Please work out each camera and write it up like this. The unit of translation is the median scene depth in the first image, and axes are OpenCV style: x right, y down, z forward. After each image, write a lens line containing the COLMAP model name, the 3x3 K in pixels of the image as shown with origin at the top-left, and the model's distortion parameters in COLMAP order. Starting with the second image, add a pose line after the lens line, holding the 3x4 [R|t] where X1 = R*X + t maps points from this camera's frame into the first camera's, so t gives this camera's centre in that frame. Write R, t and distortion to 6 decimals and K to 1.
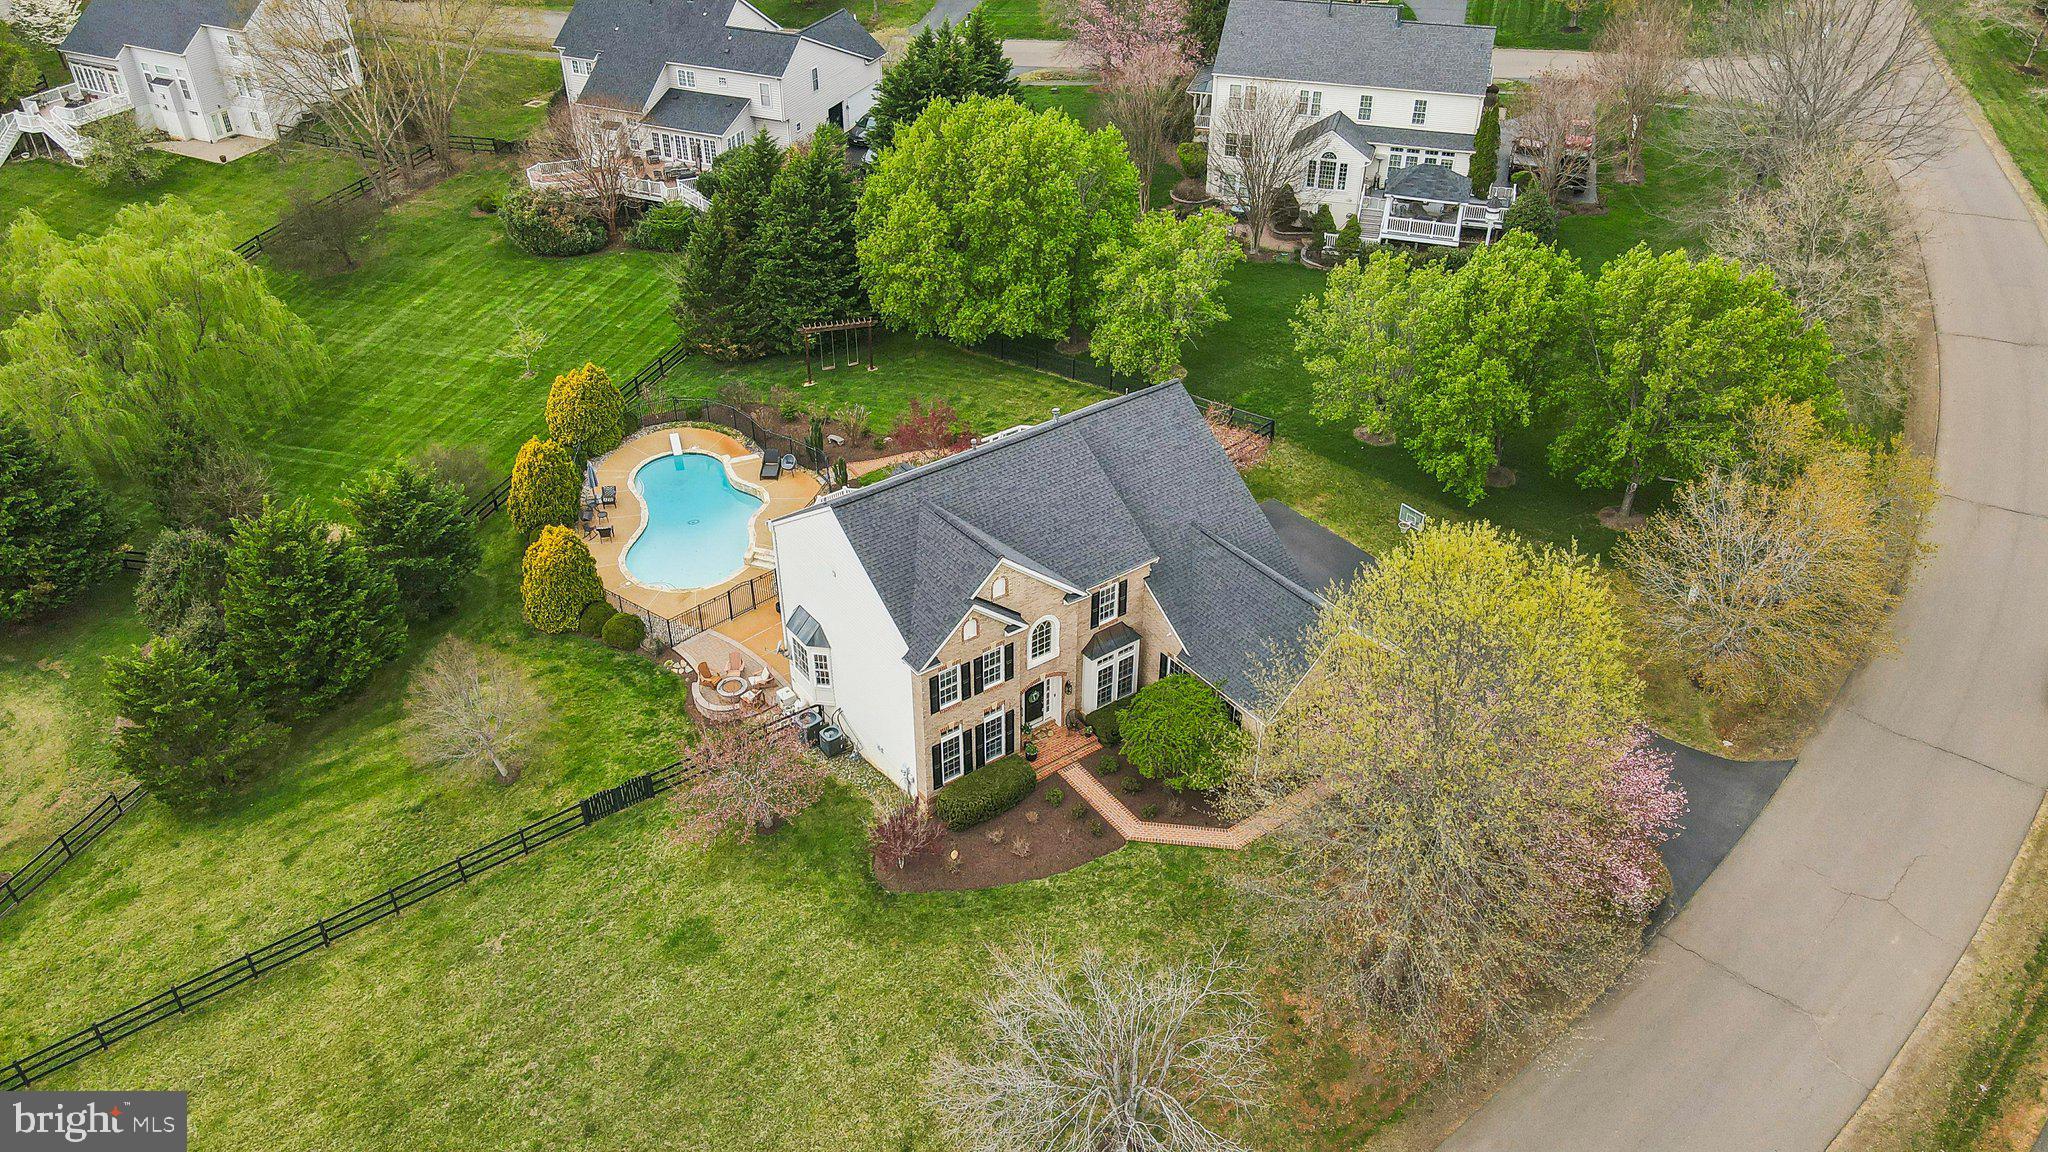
lens RADIAL K [[1505.6, 0, 1017.4], [0, 1505.6, 578.2], [0, 0, 1]] dist [0.002104, 0.039277]
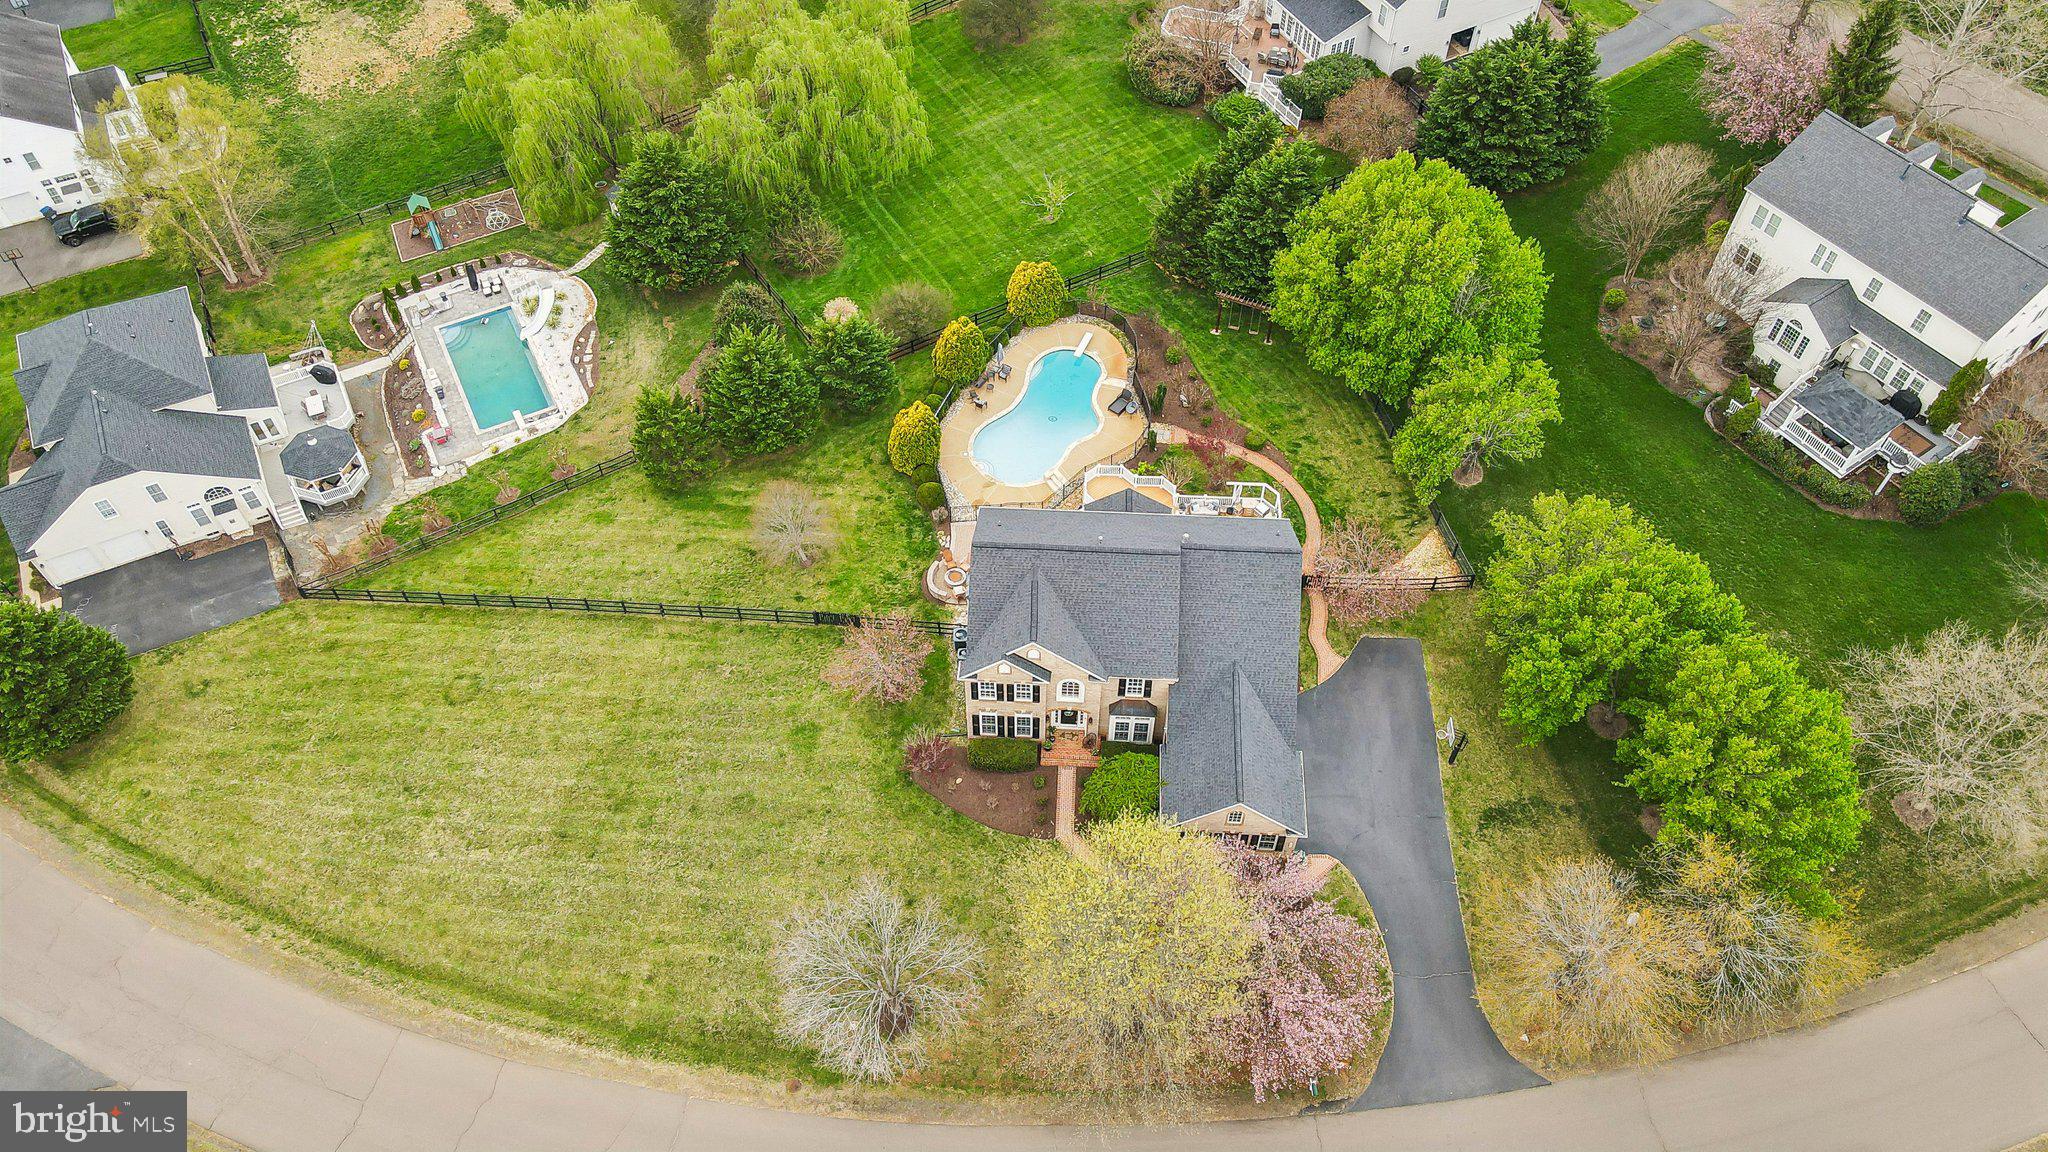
lens RADIAL K [[1505.6, 0, 1017.4], [0, 1505.6, 578.2], [0, 0, 1]] dist [0.002104, 0.039277]
pose [[0.776192, 0.500576, -0.383340, 0.391302], [-0.359226, 0.850771, 0.383596, -0.479198], [0.518153, -0.160038, 0.840181, -0.163875]]
